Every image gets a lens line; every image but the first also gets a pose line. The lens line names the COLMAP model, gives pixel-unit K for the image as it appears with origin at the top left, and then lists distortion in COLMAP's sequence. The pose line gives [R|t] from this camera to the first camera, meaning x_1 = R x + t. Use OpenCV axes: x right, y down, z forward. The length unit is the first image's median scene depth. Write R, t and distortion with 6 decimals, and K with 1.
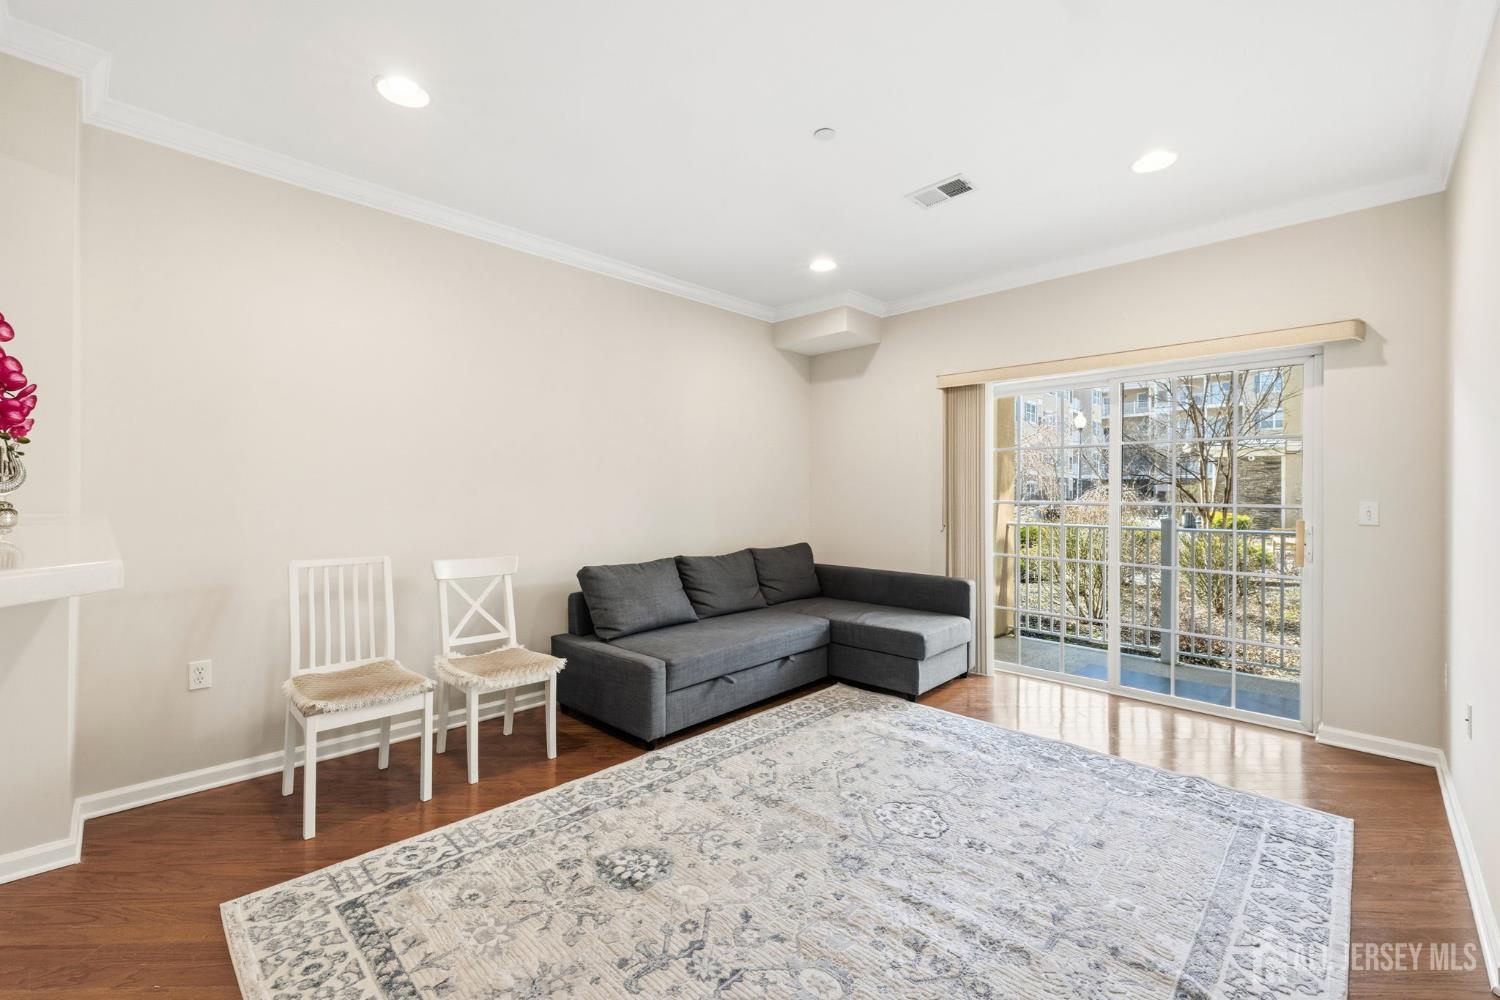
lens RADIAL K [[639.6, 0, 757.2], [0, 639.6, 502.2], [0, 0, 1]] dist [0.000560, 0.000104]
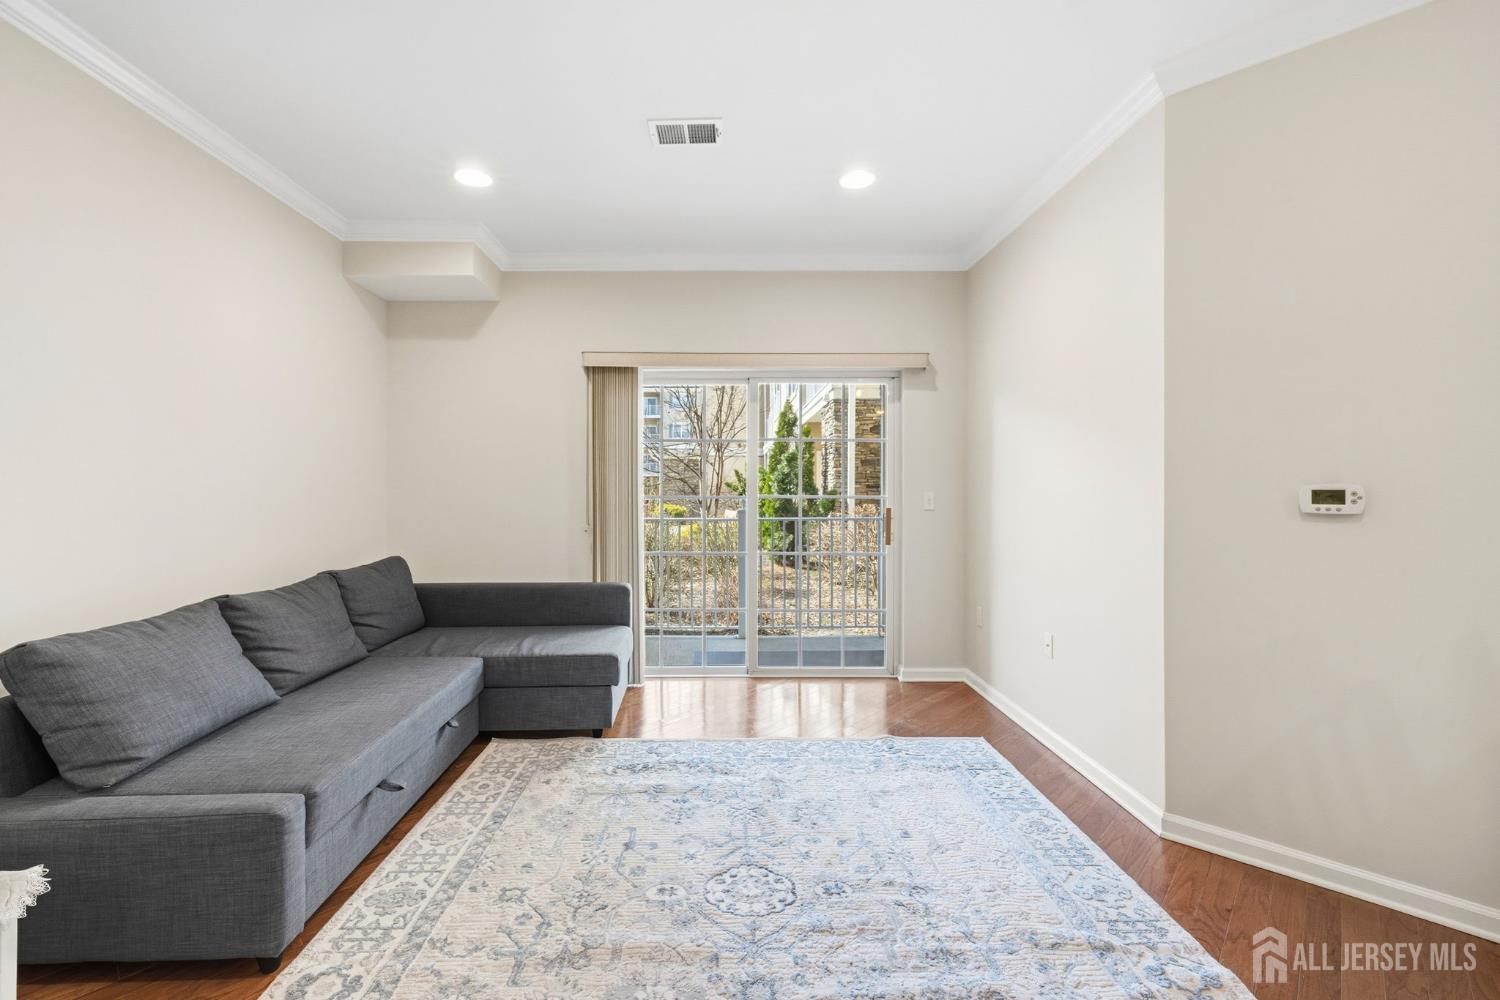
lens RADIAL K [[639.6, 0, 743.8], [0, 639.6, 494.7], [0, 0, 1]] dist [0.000560, 0.000104]
pose [[0.708044, -0.009998, 0.706097, -0.230850], [0.014423, 0.999896, -0.000305, -0.001060], [-0.706021, 0.010400, 0.708115, 0.303492]]
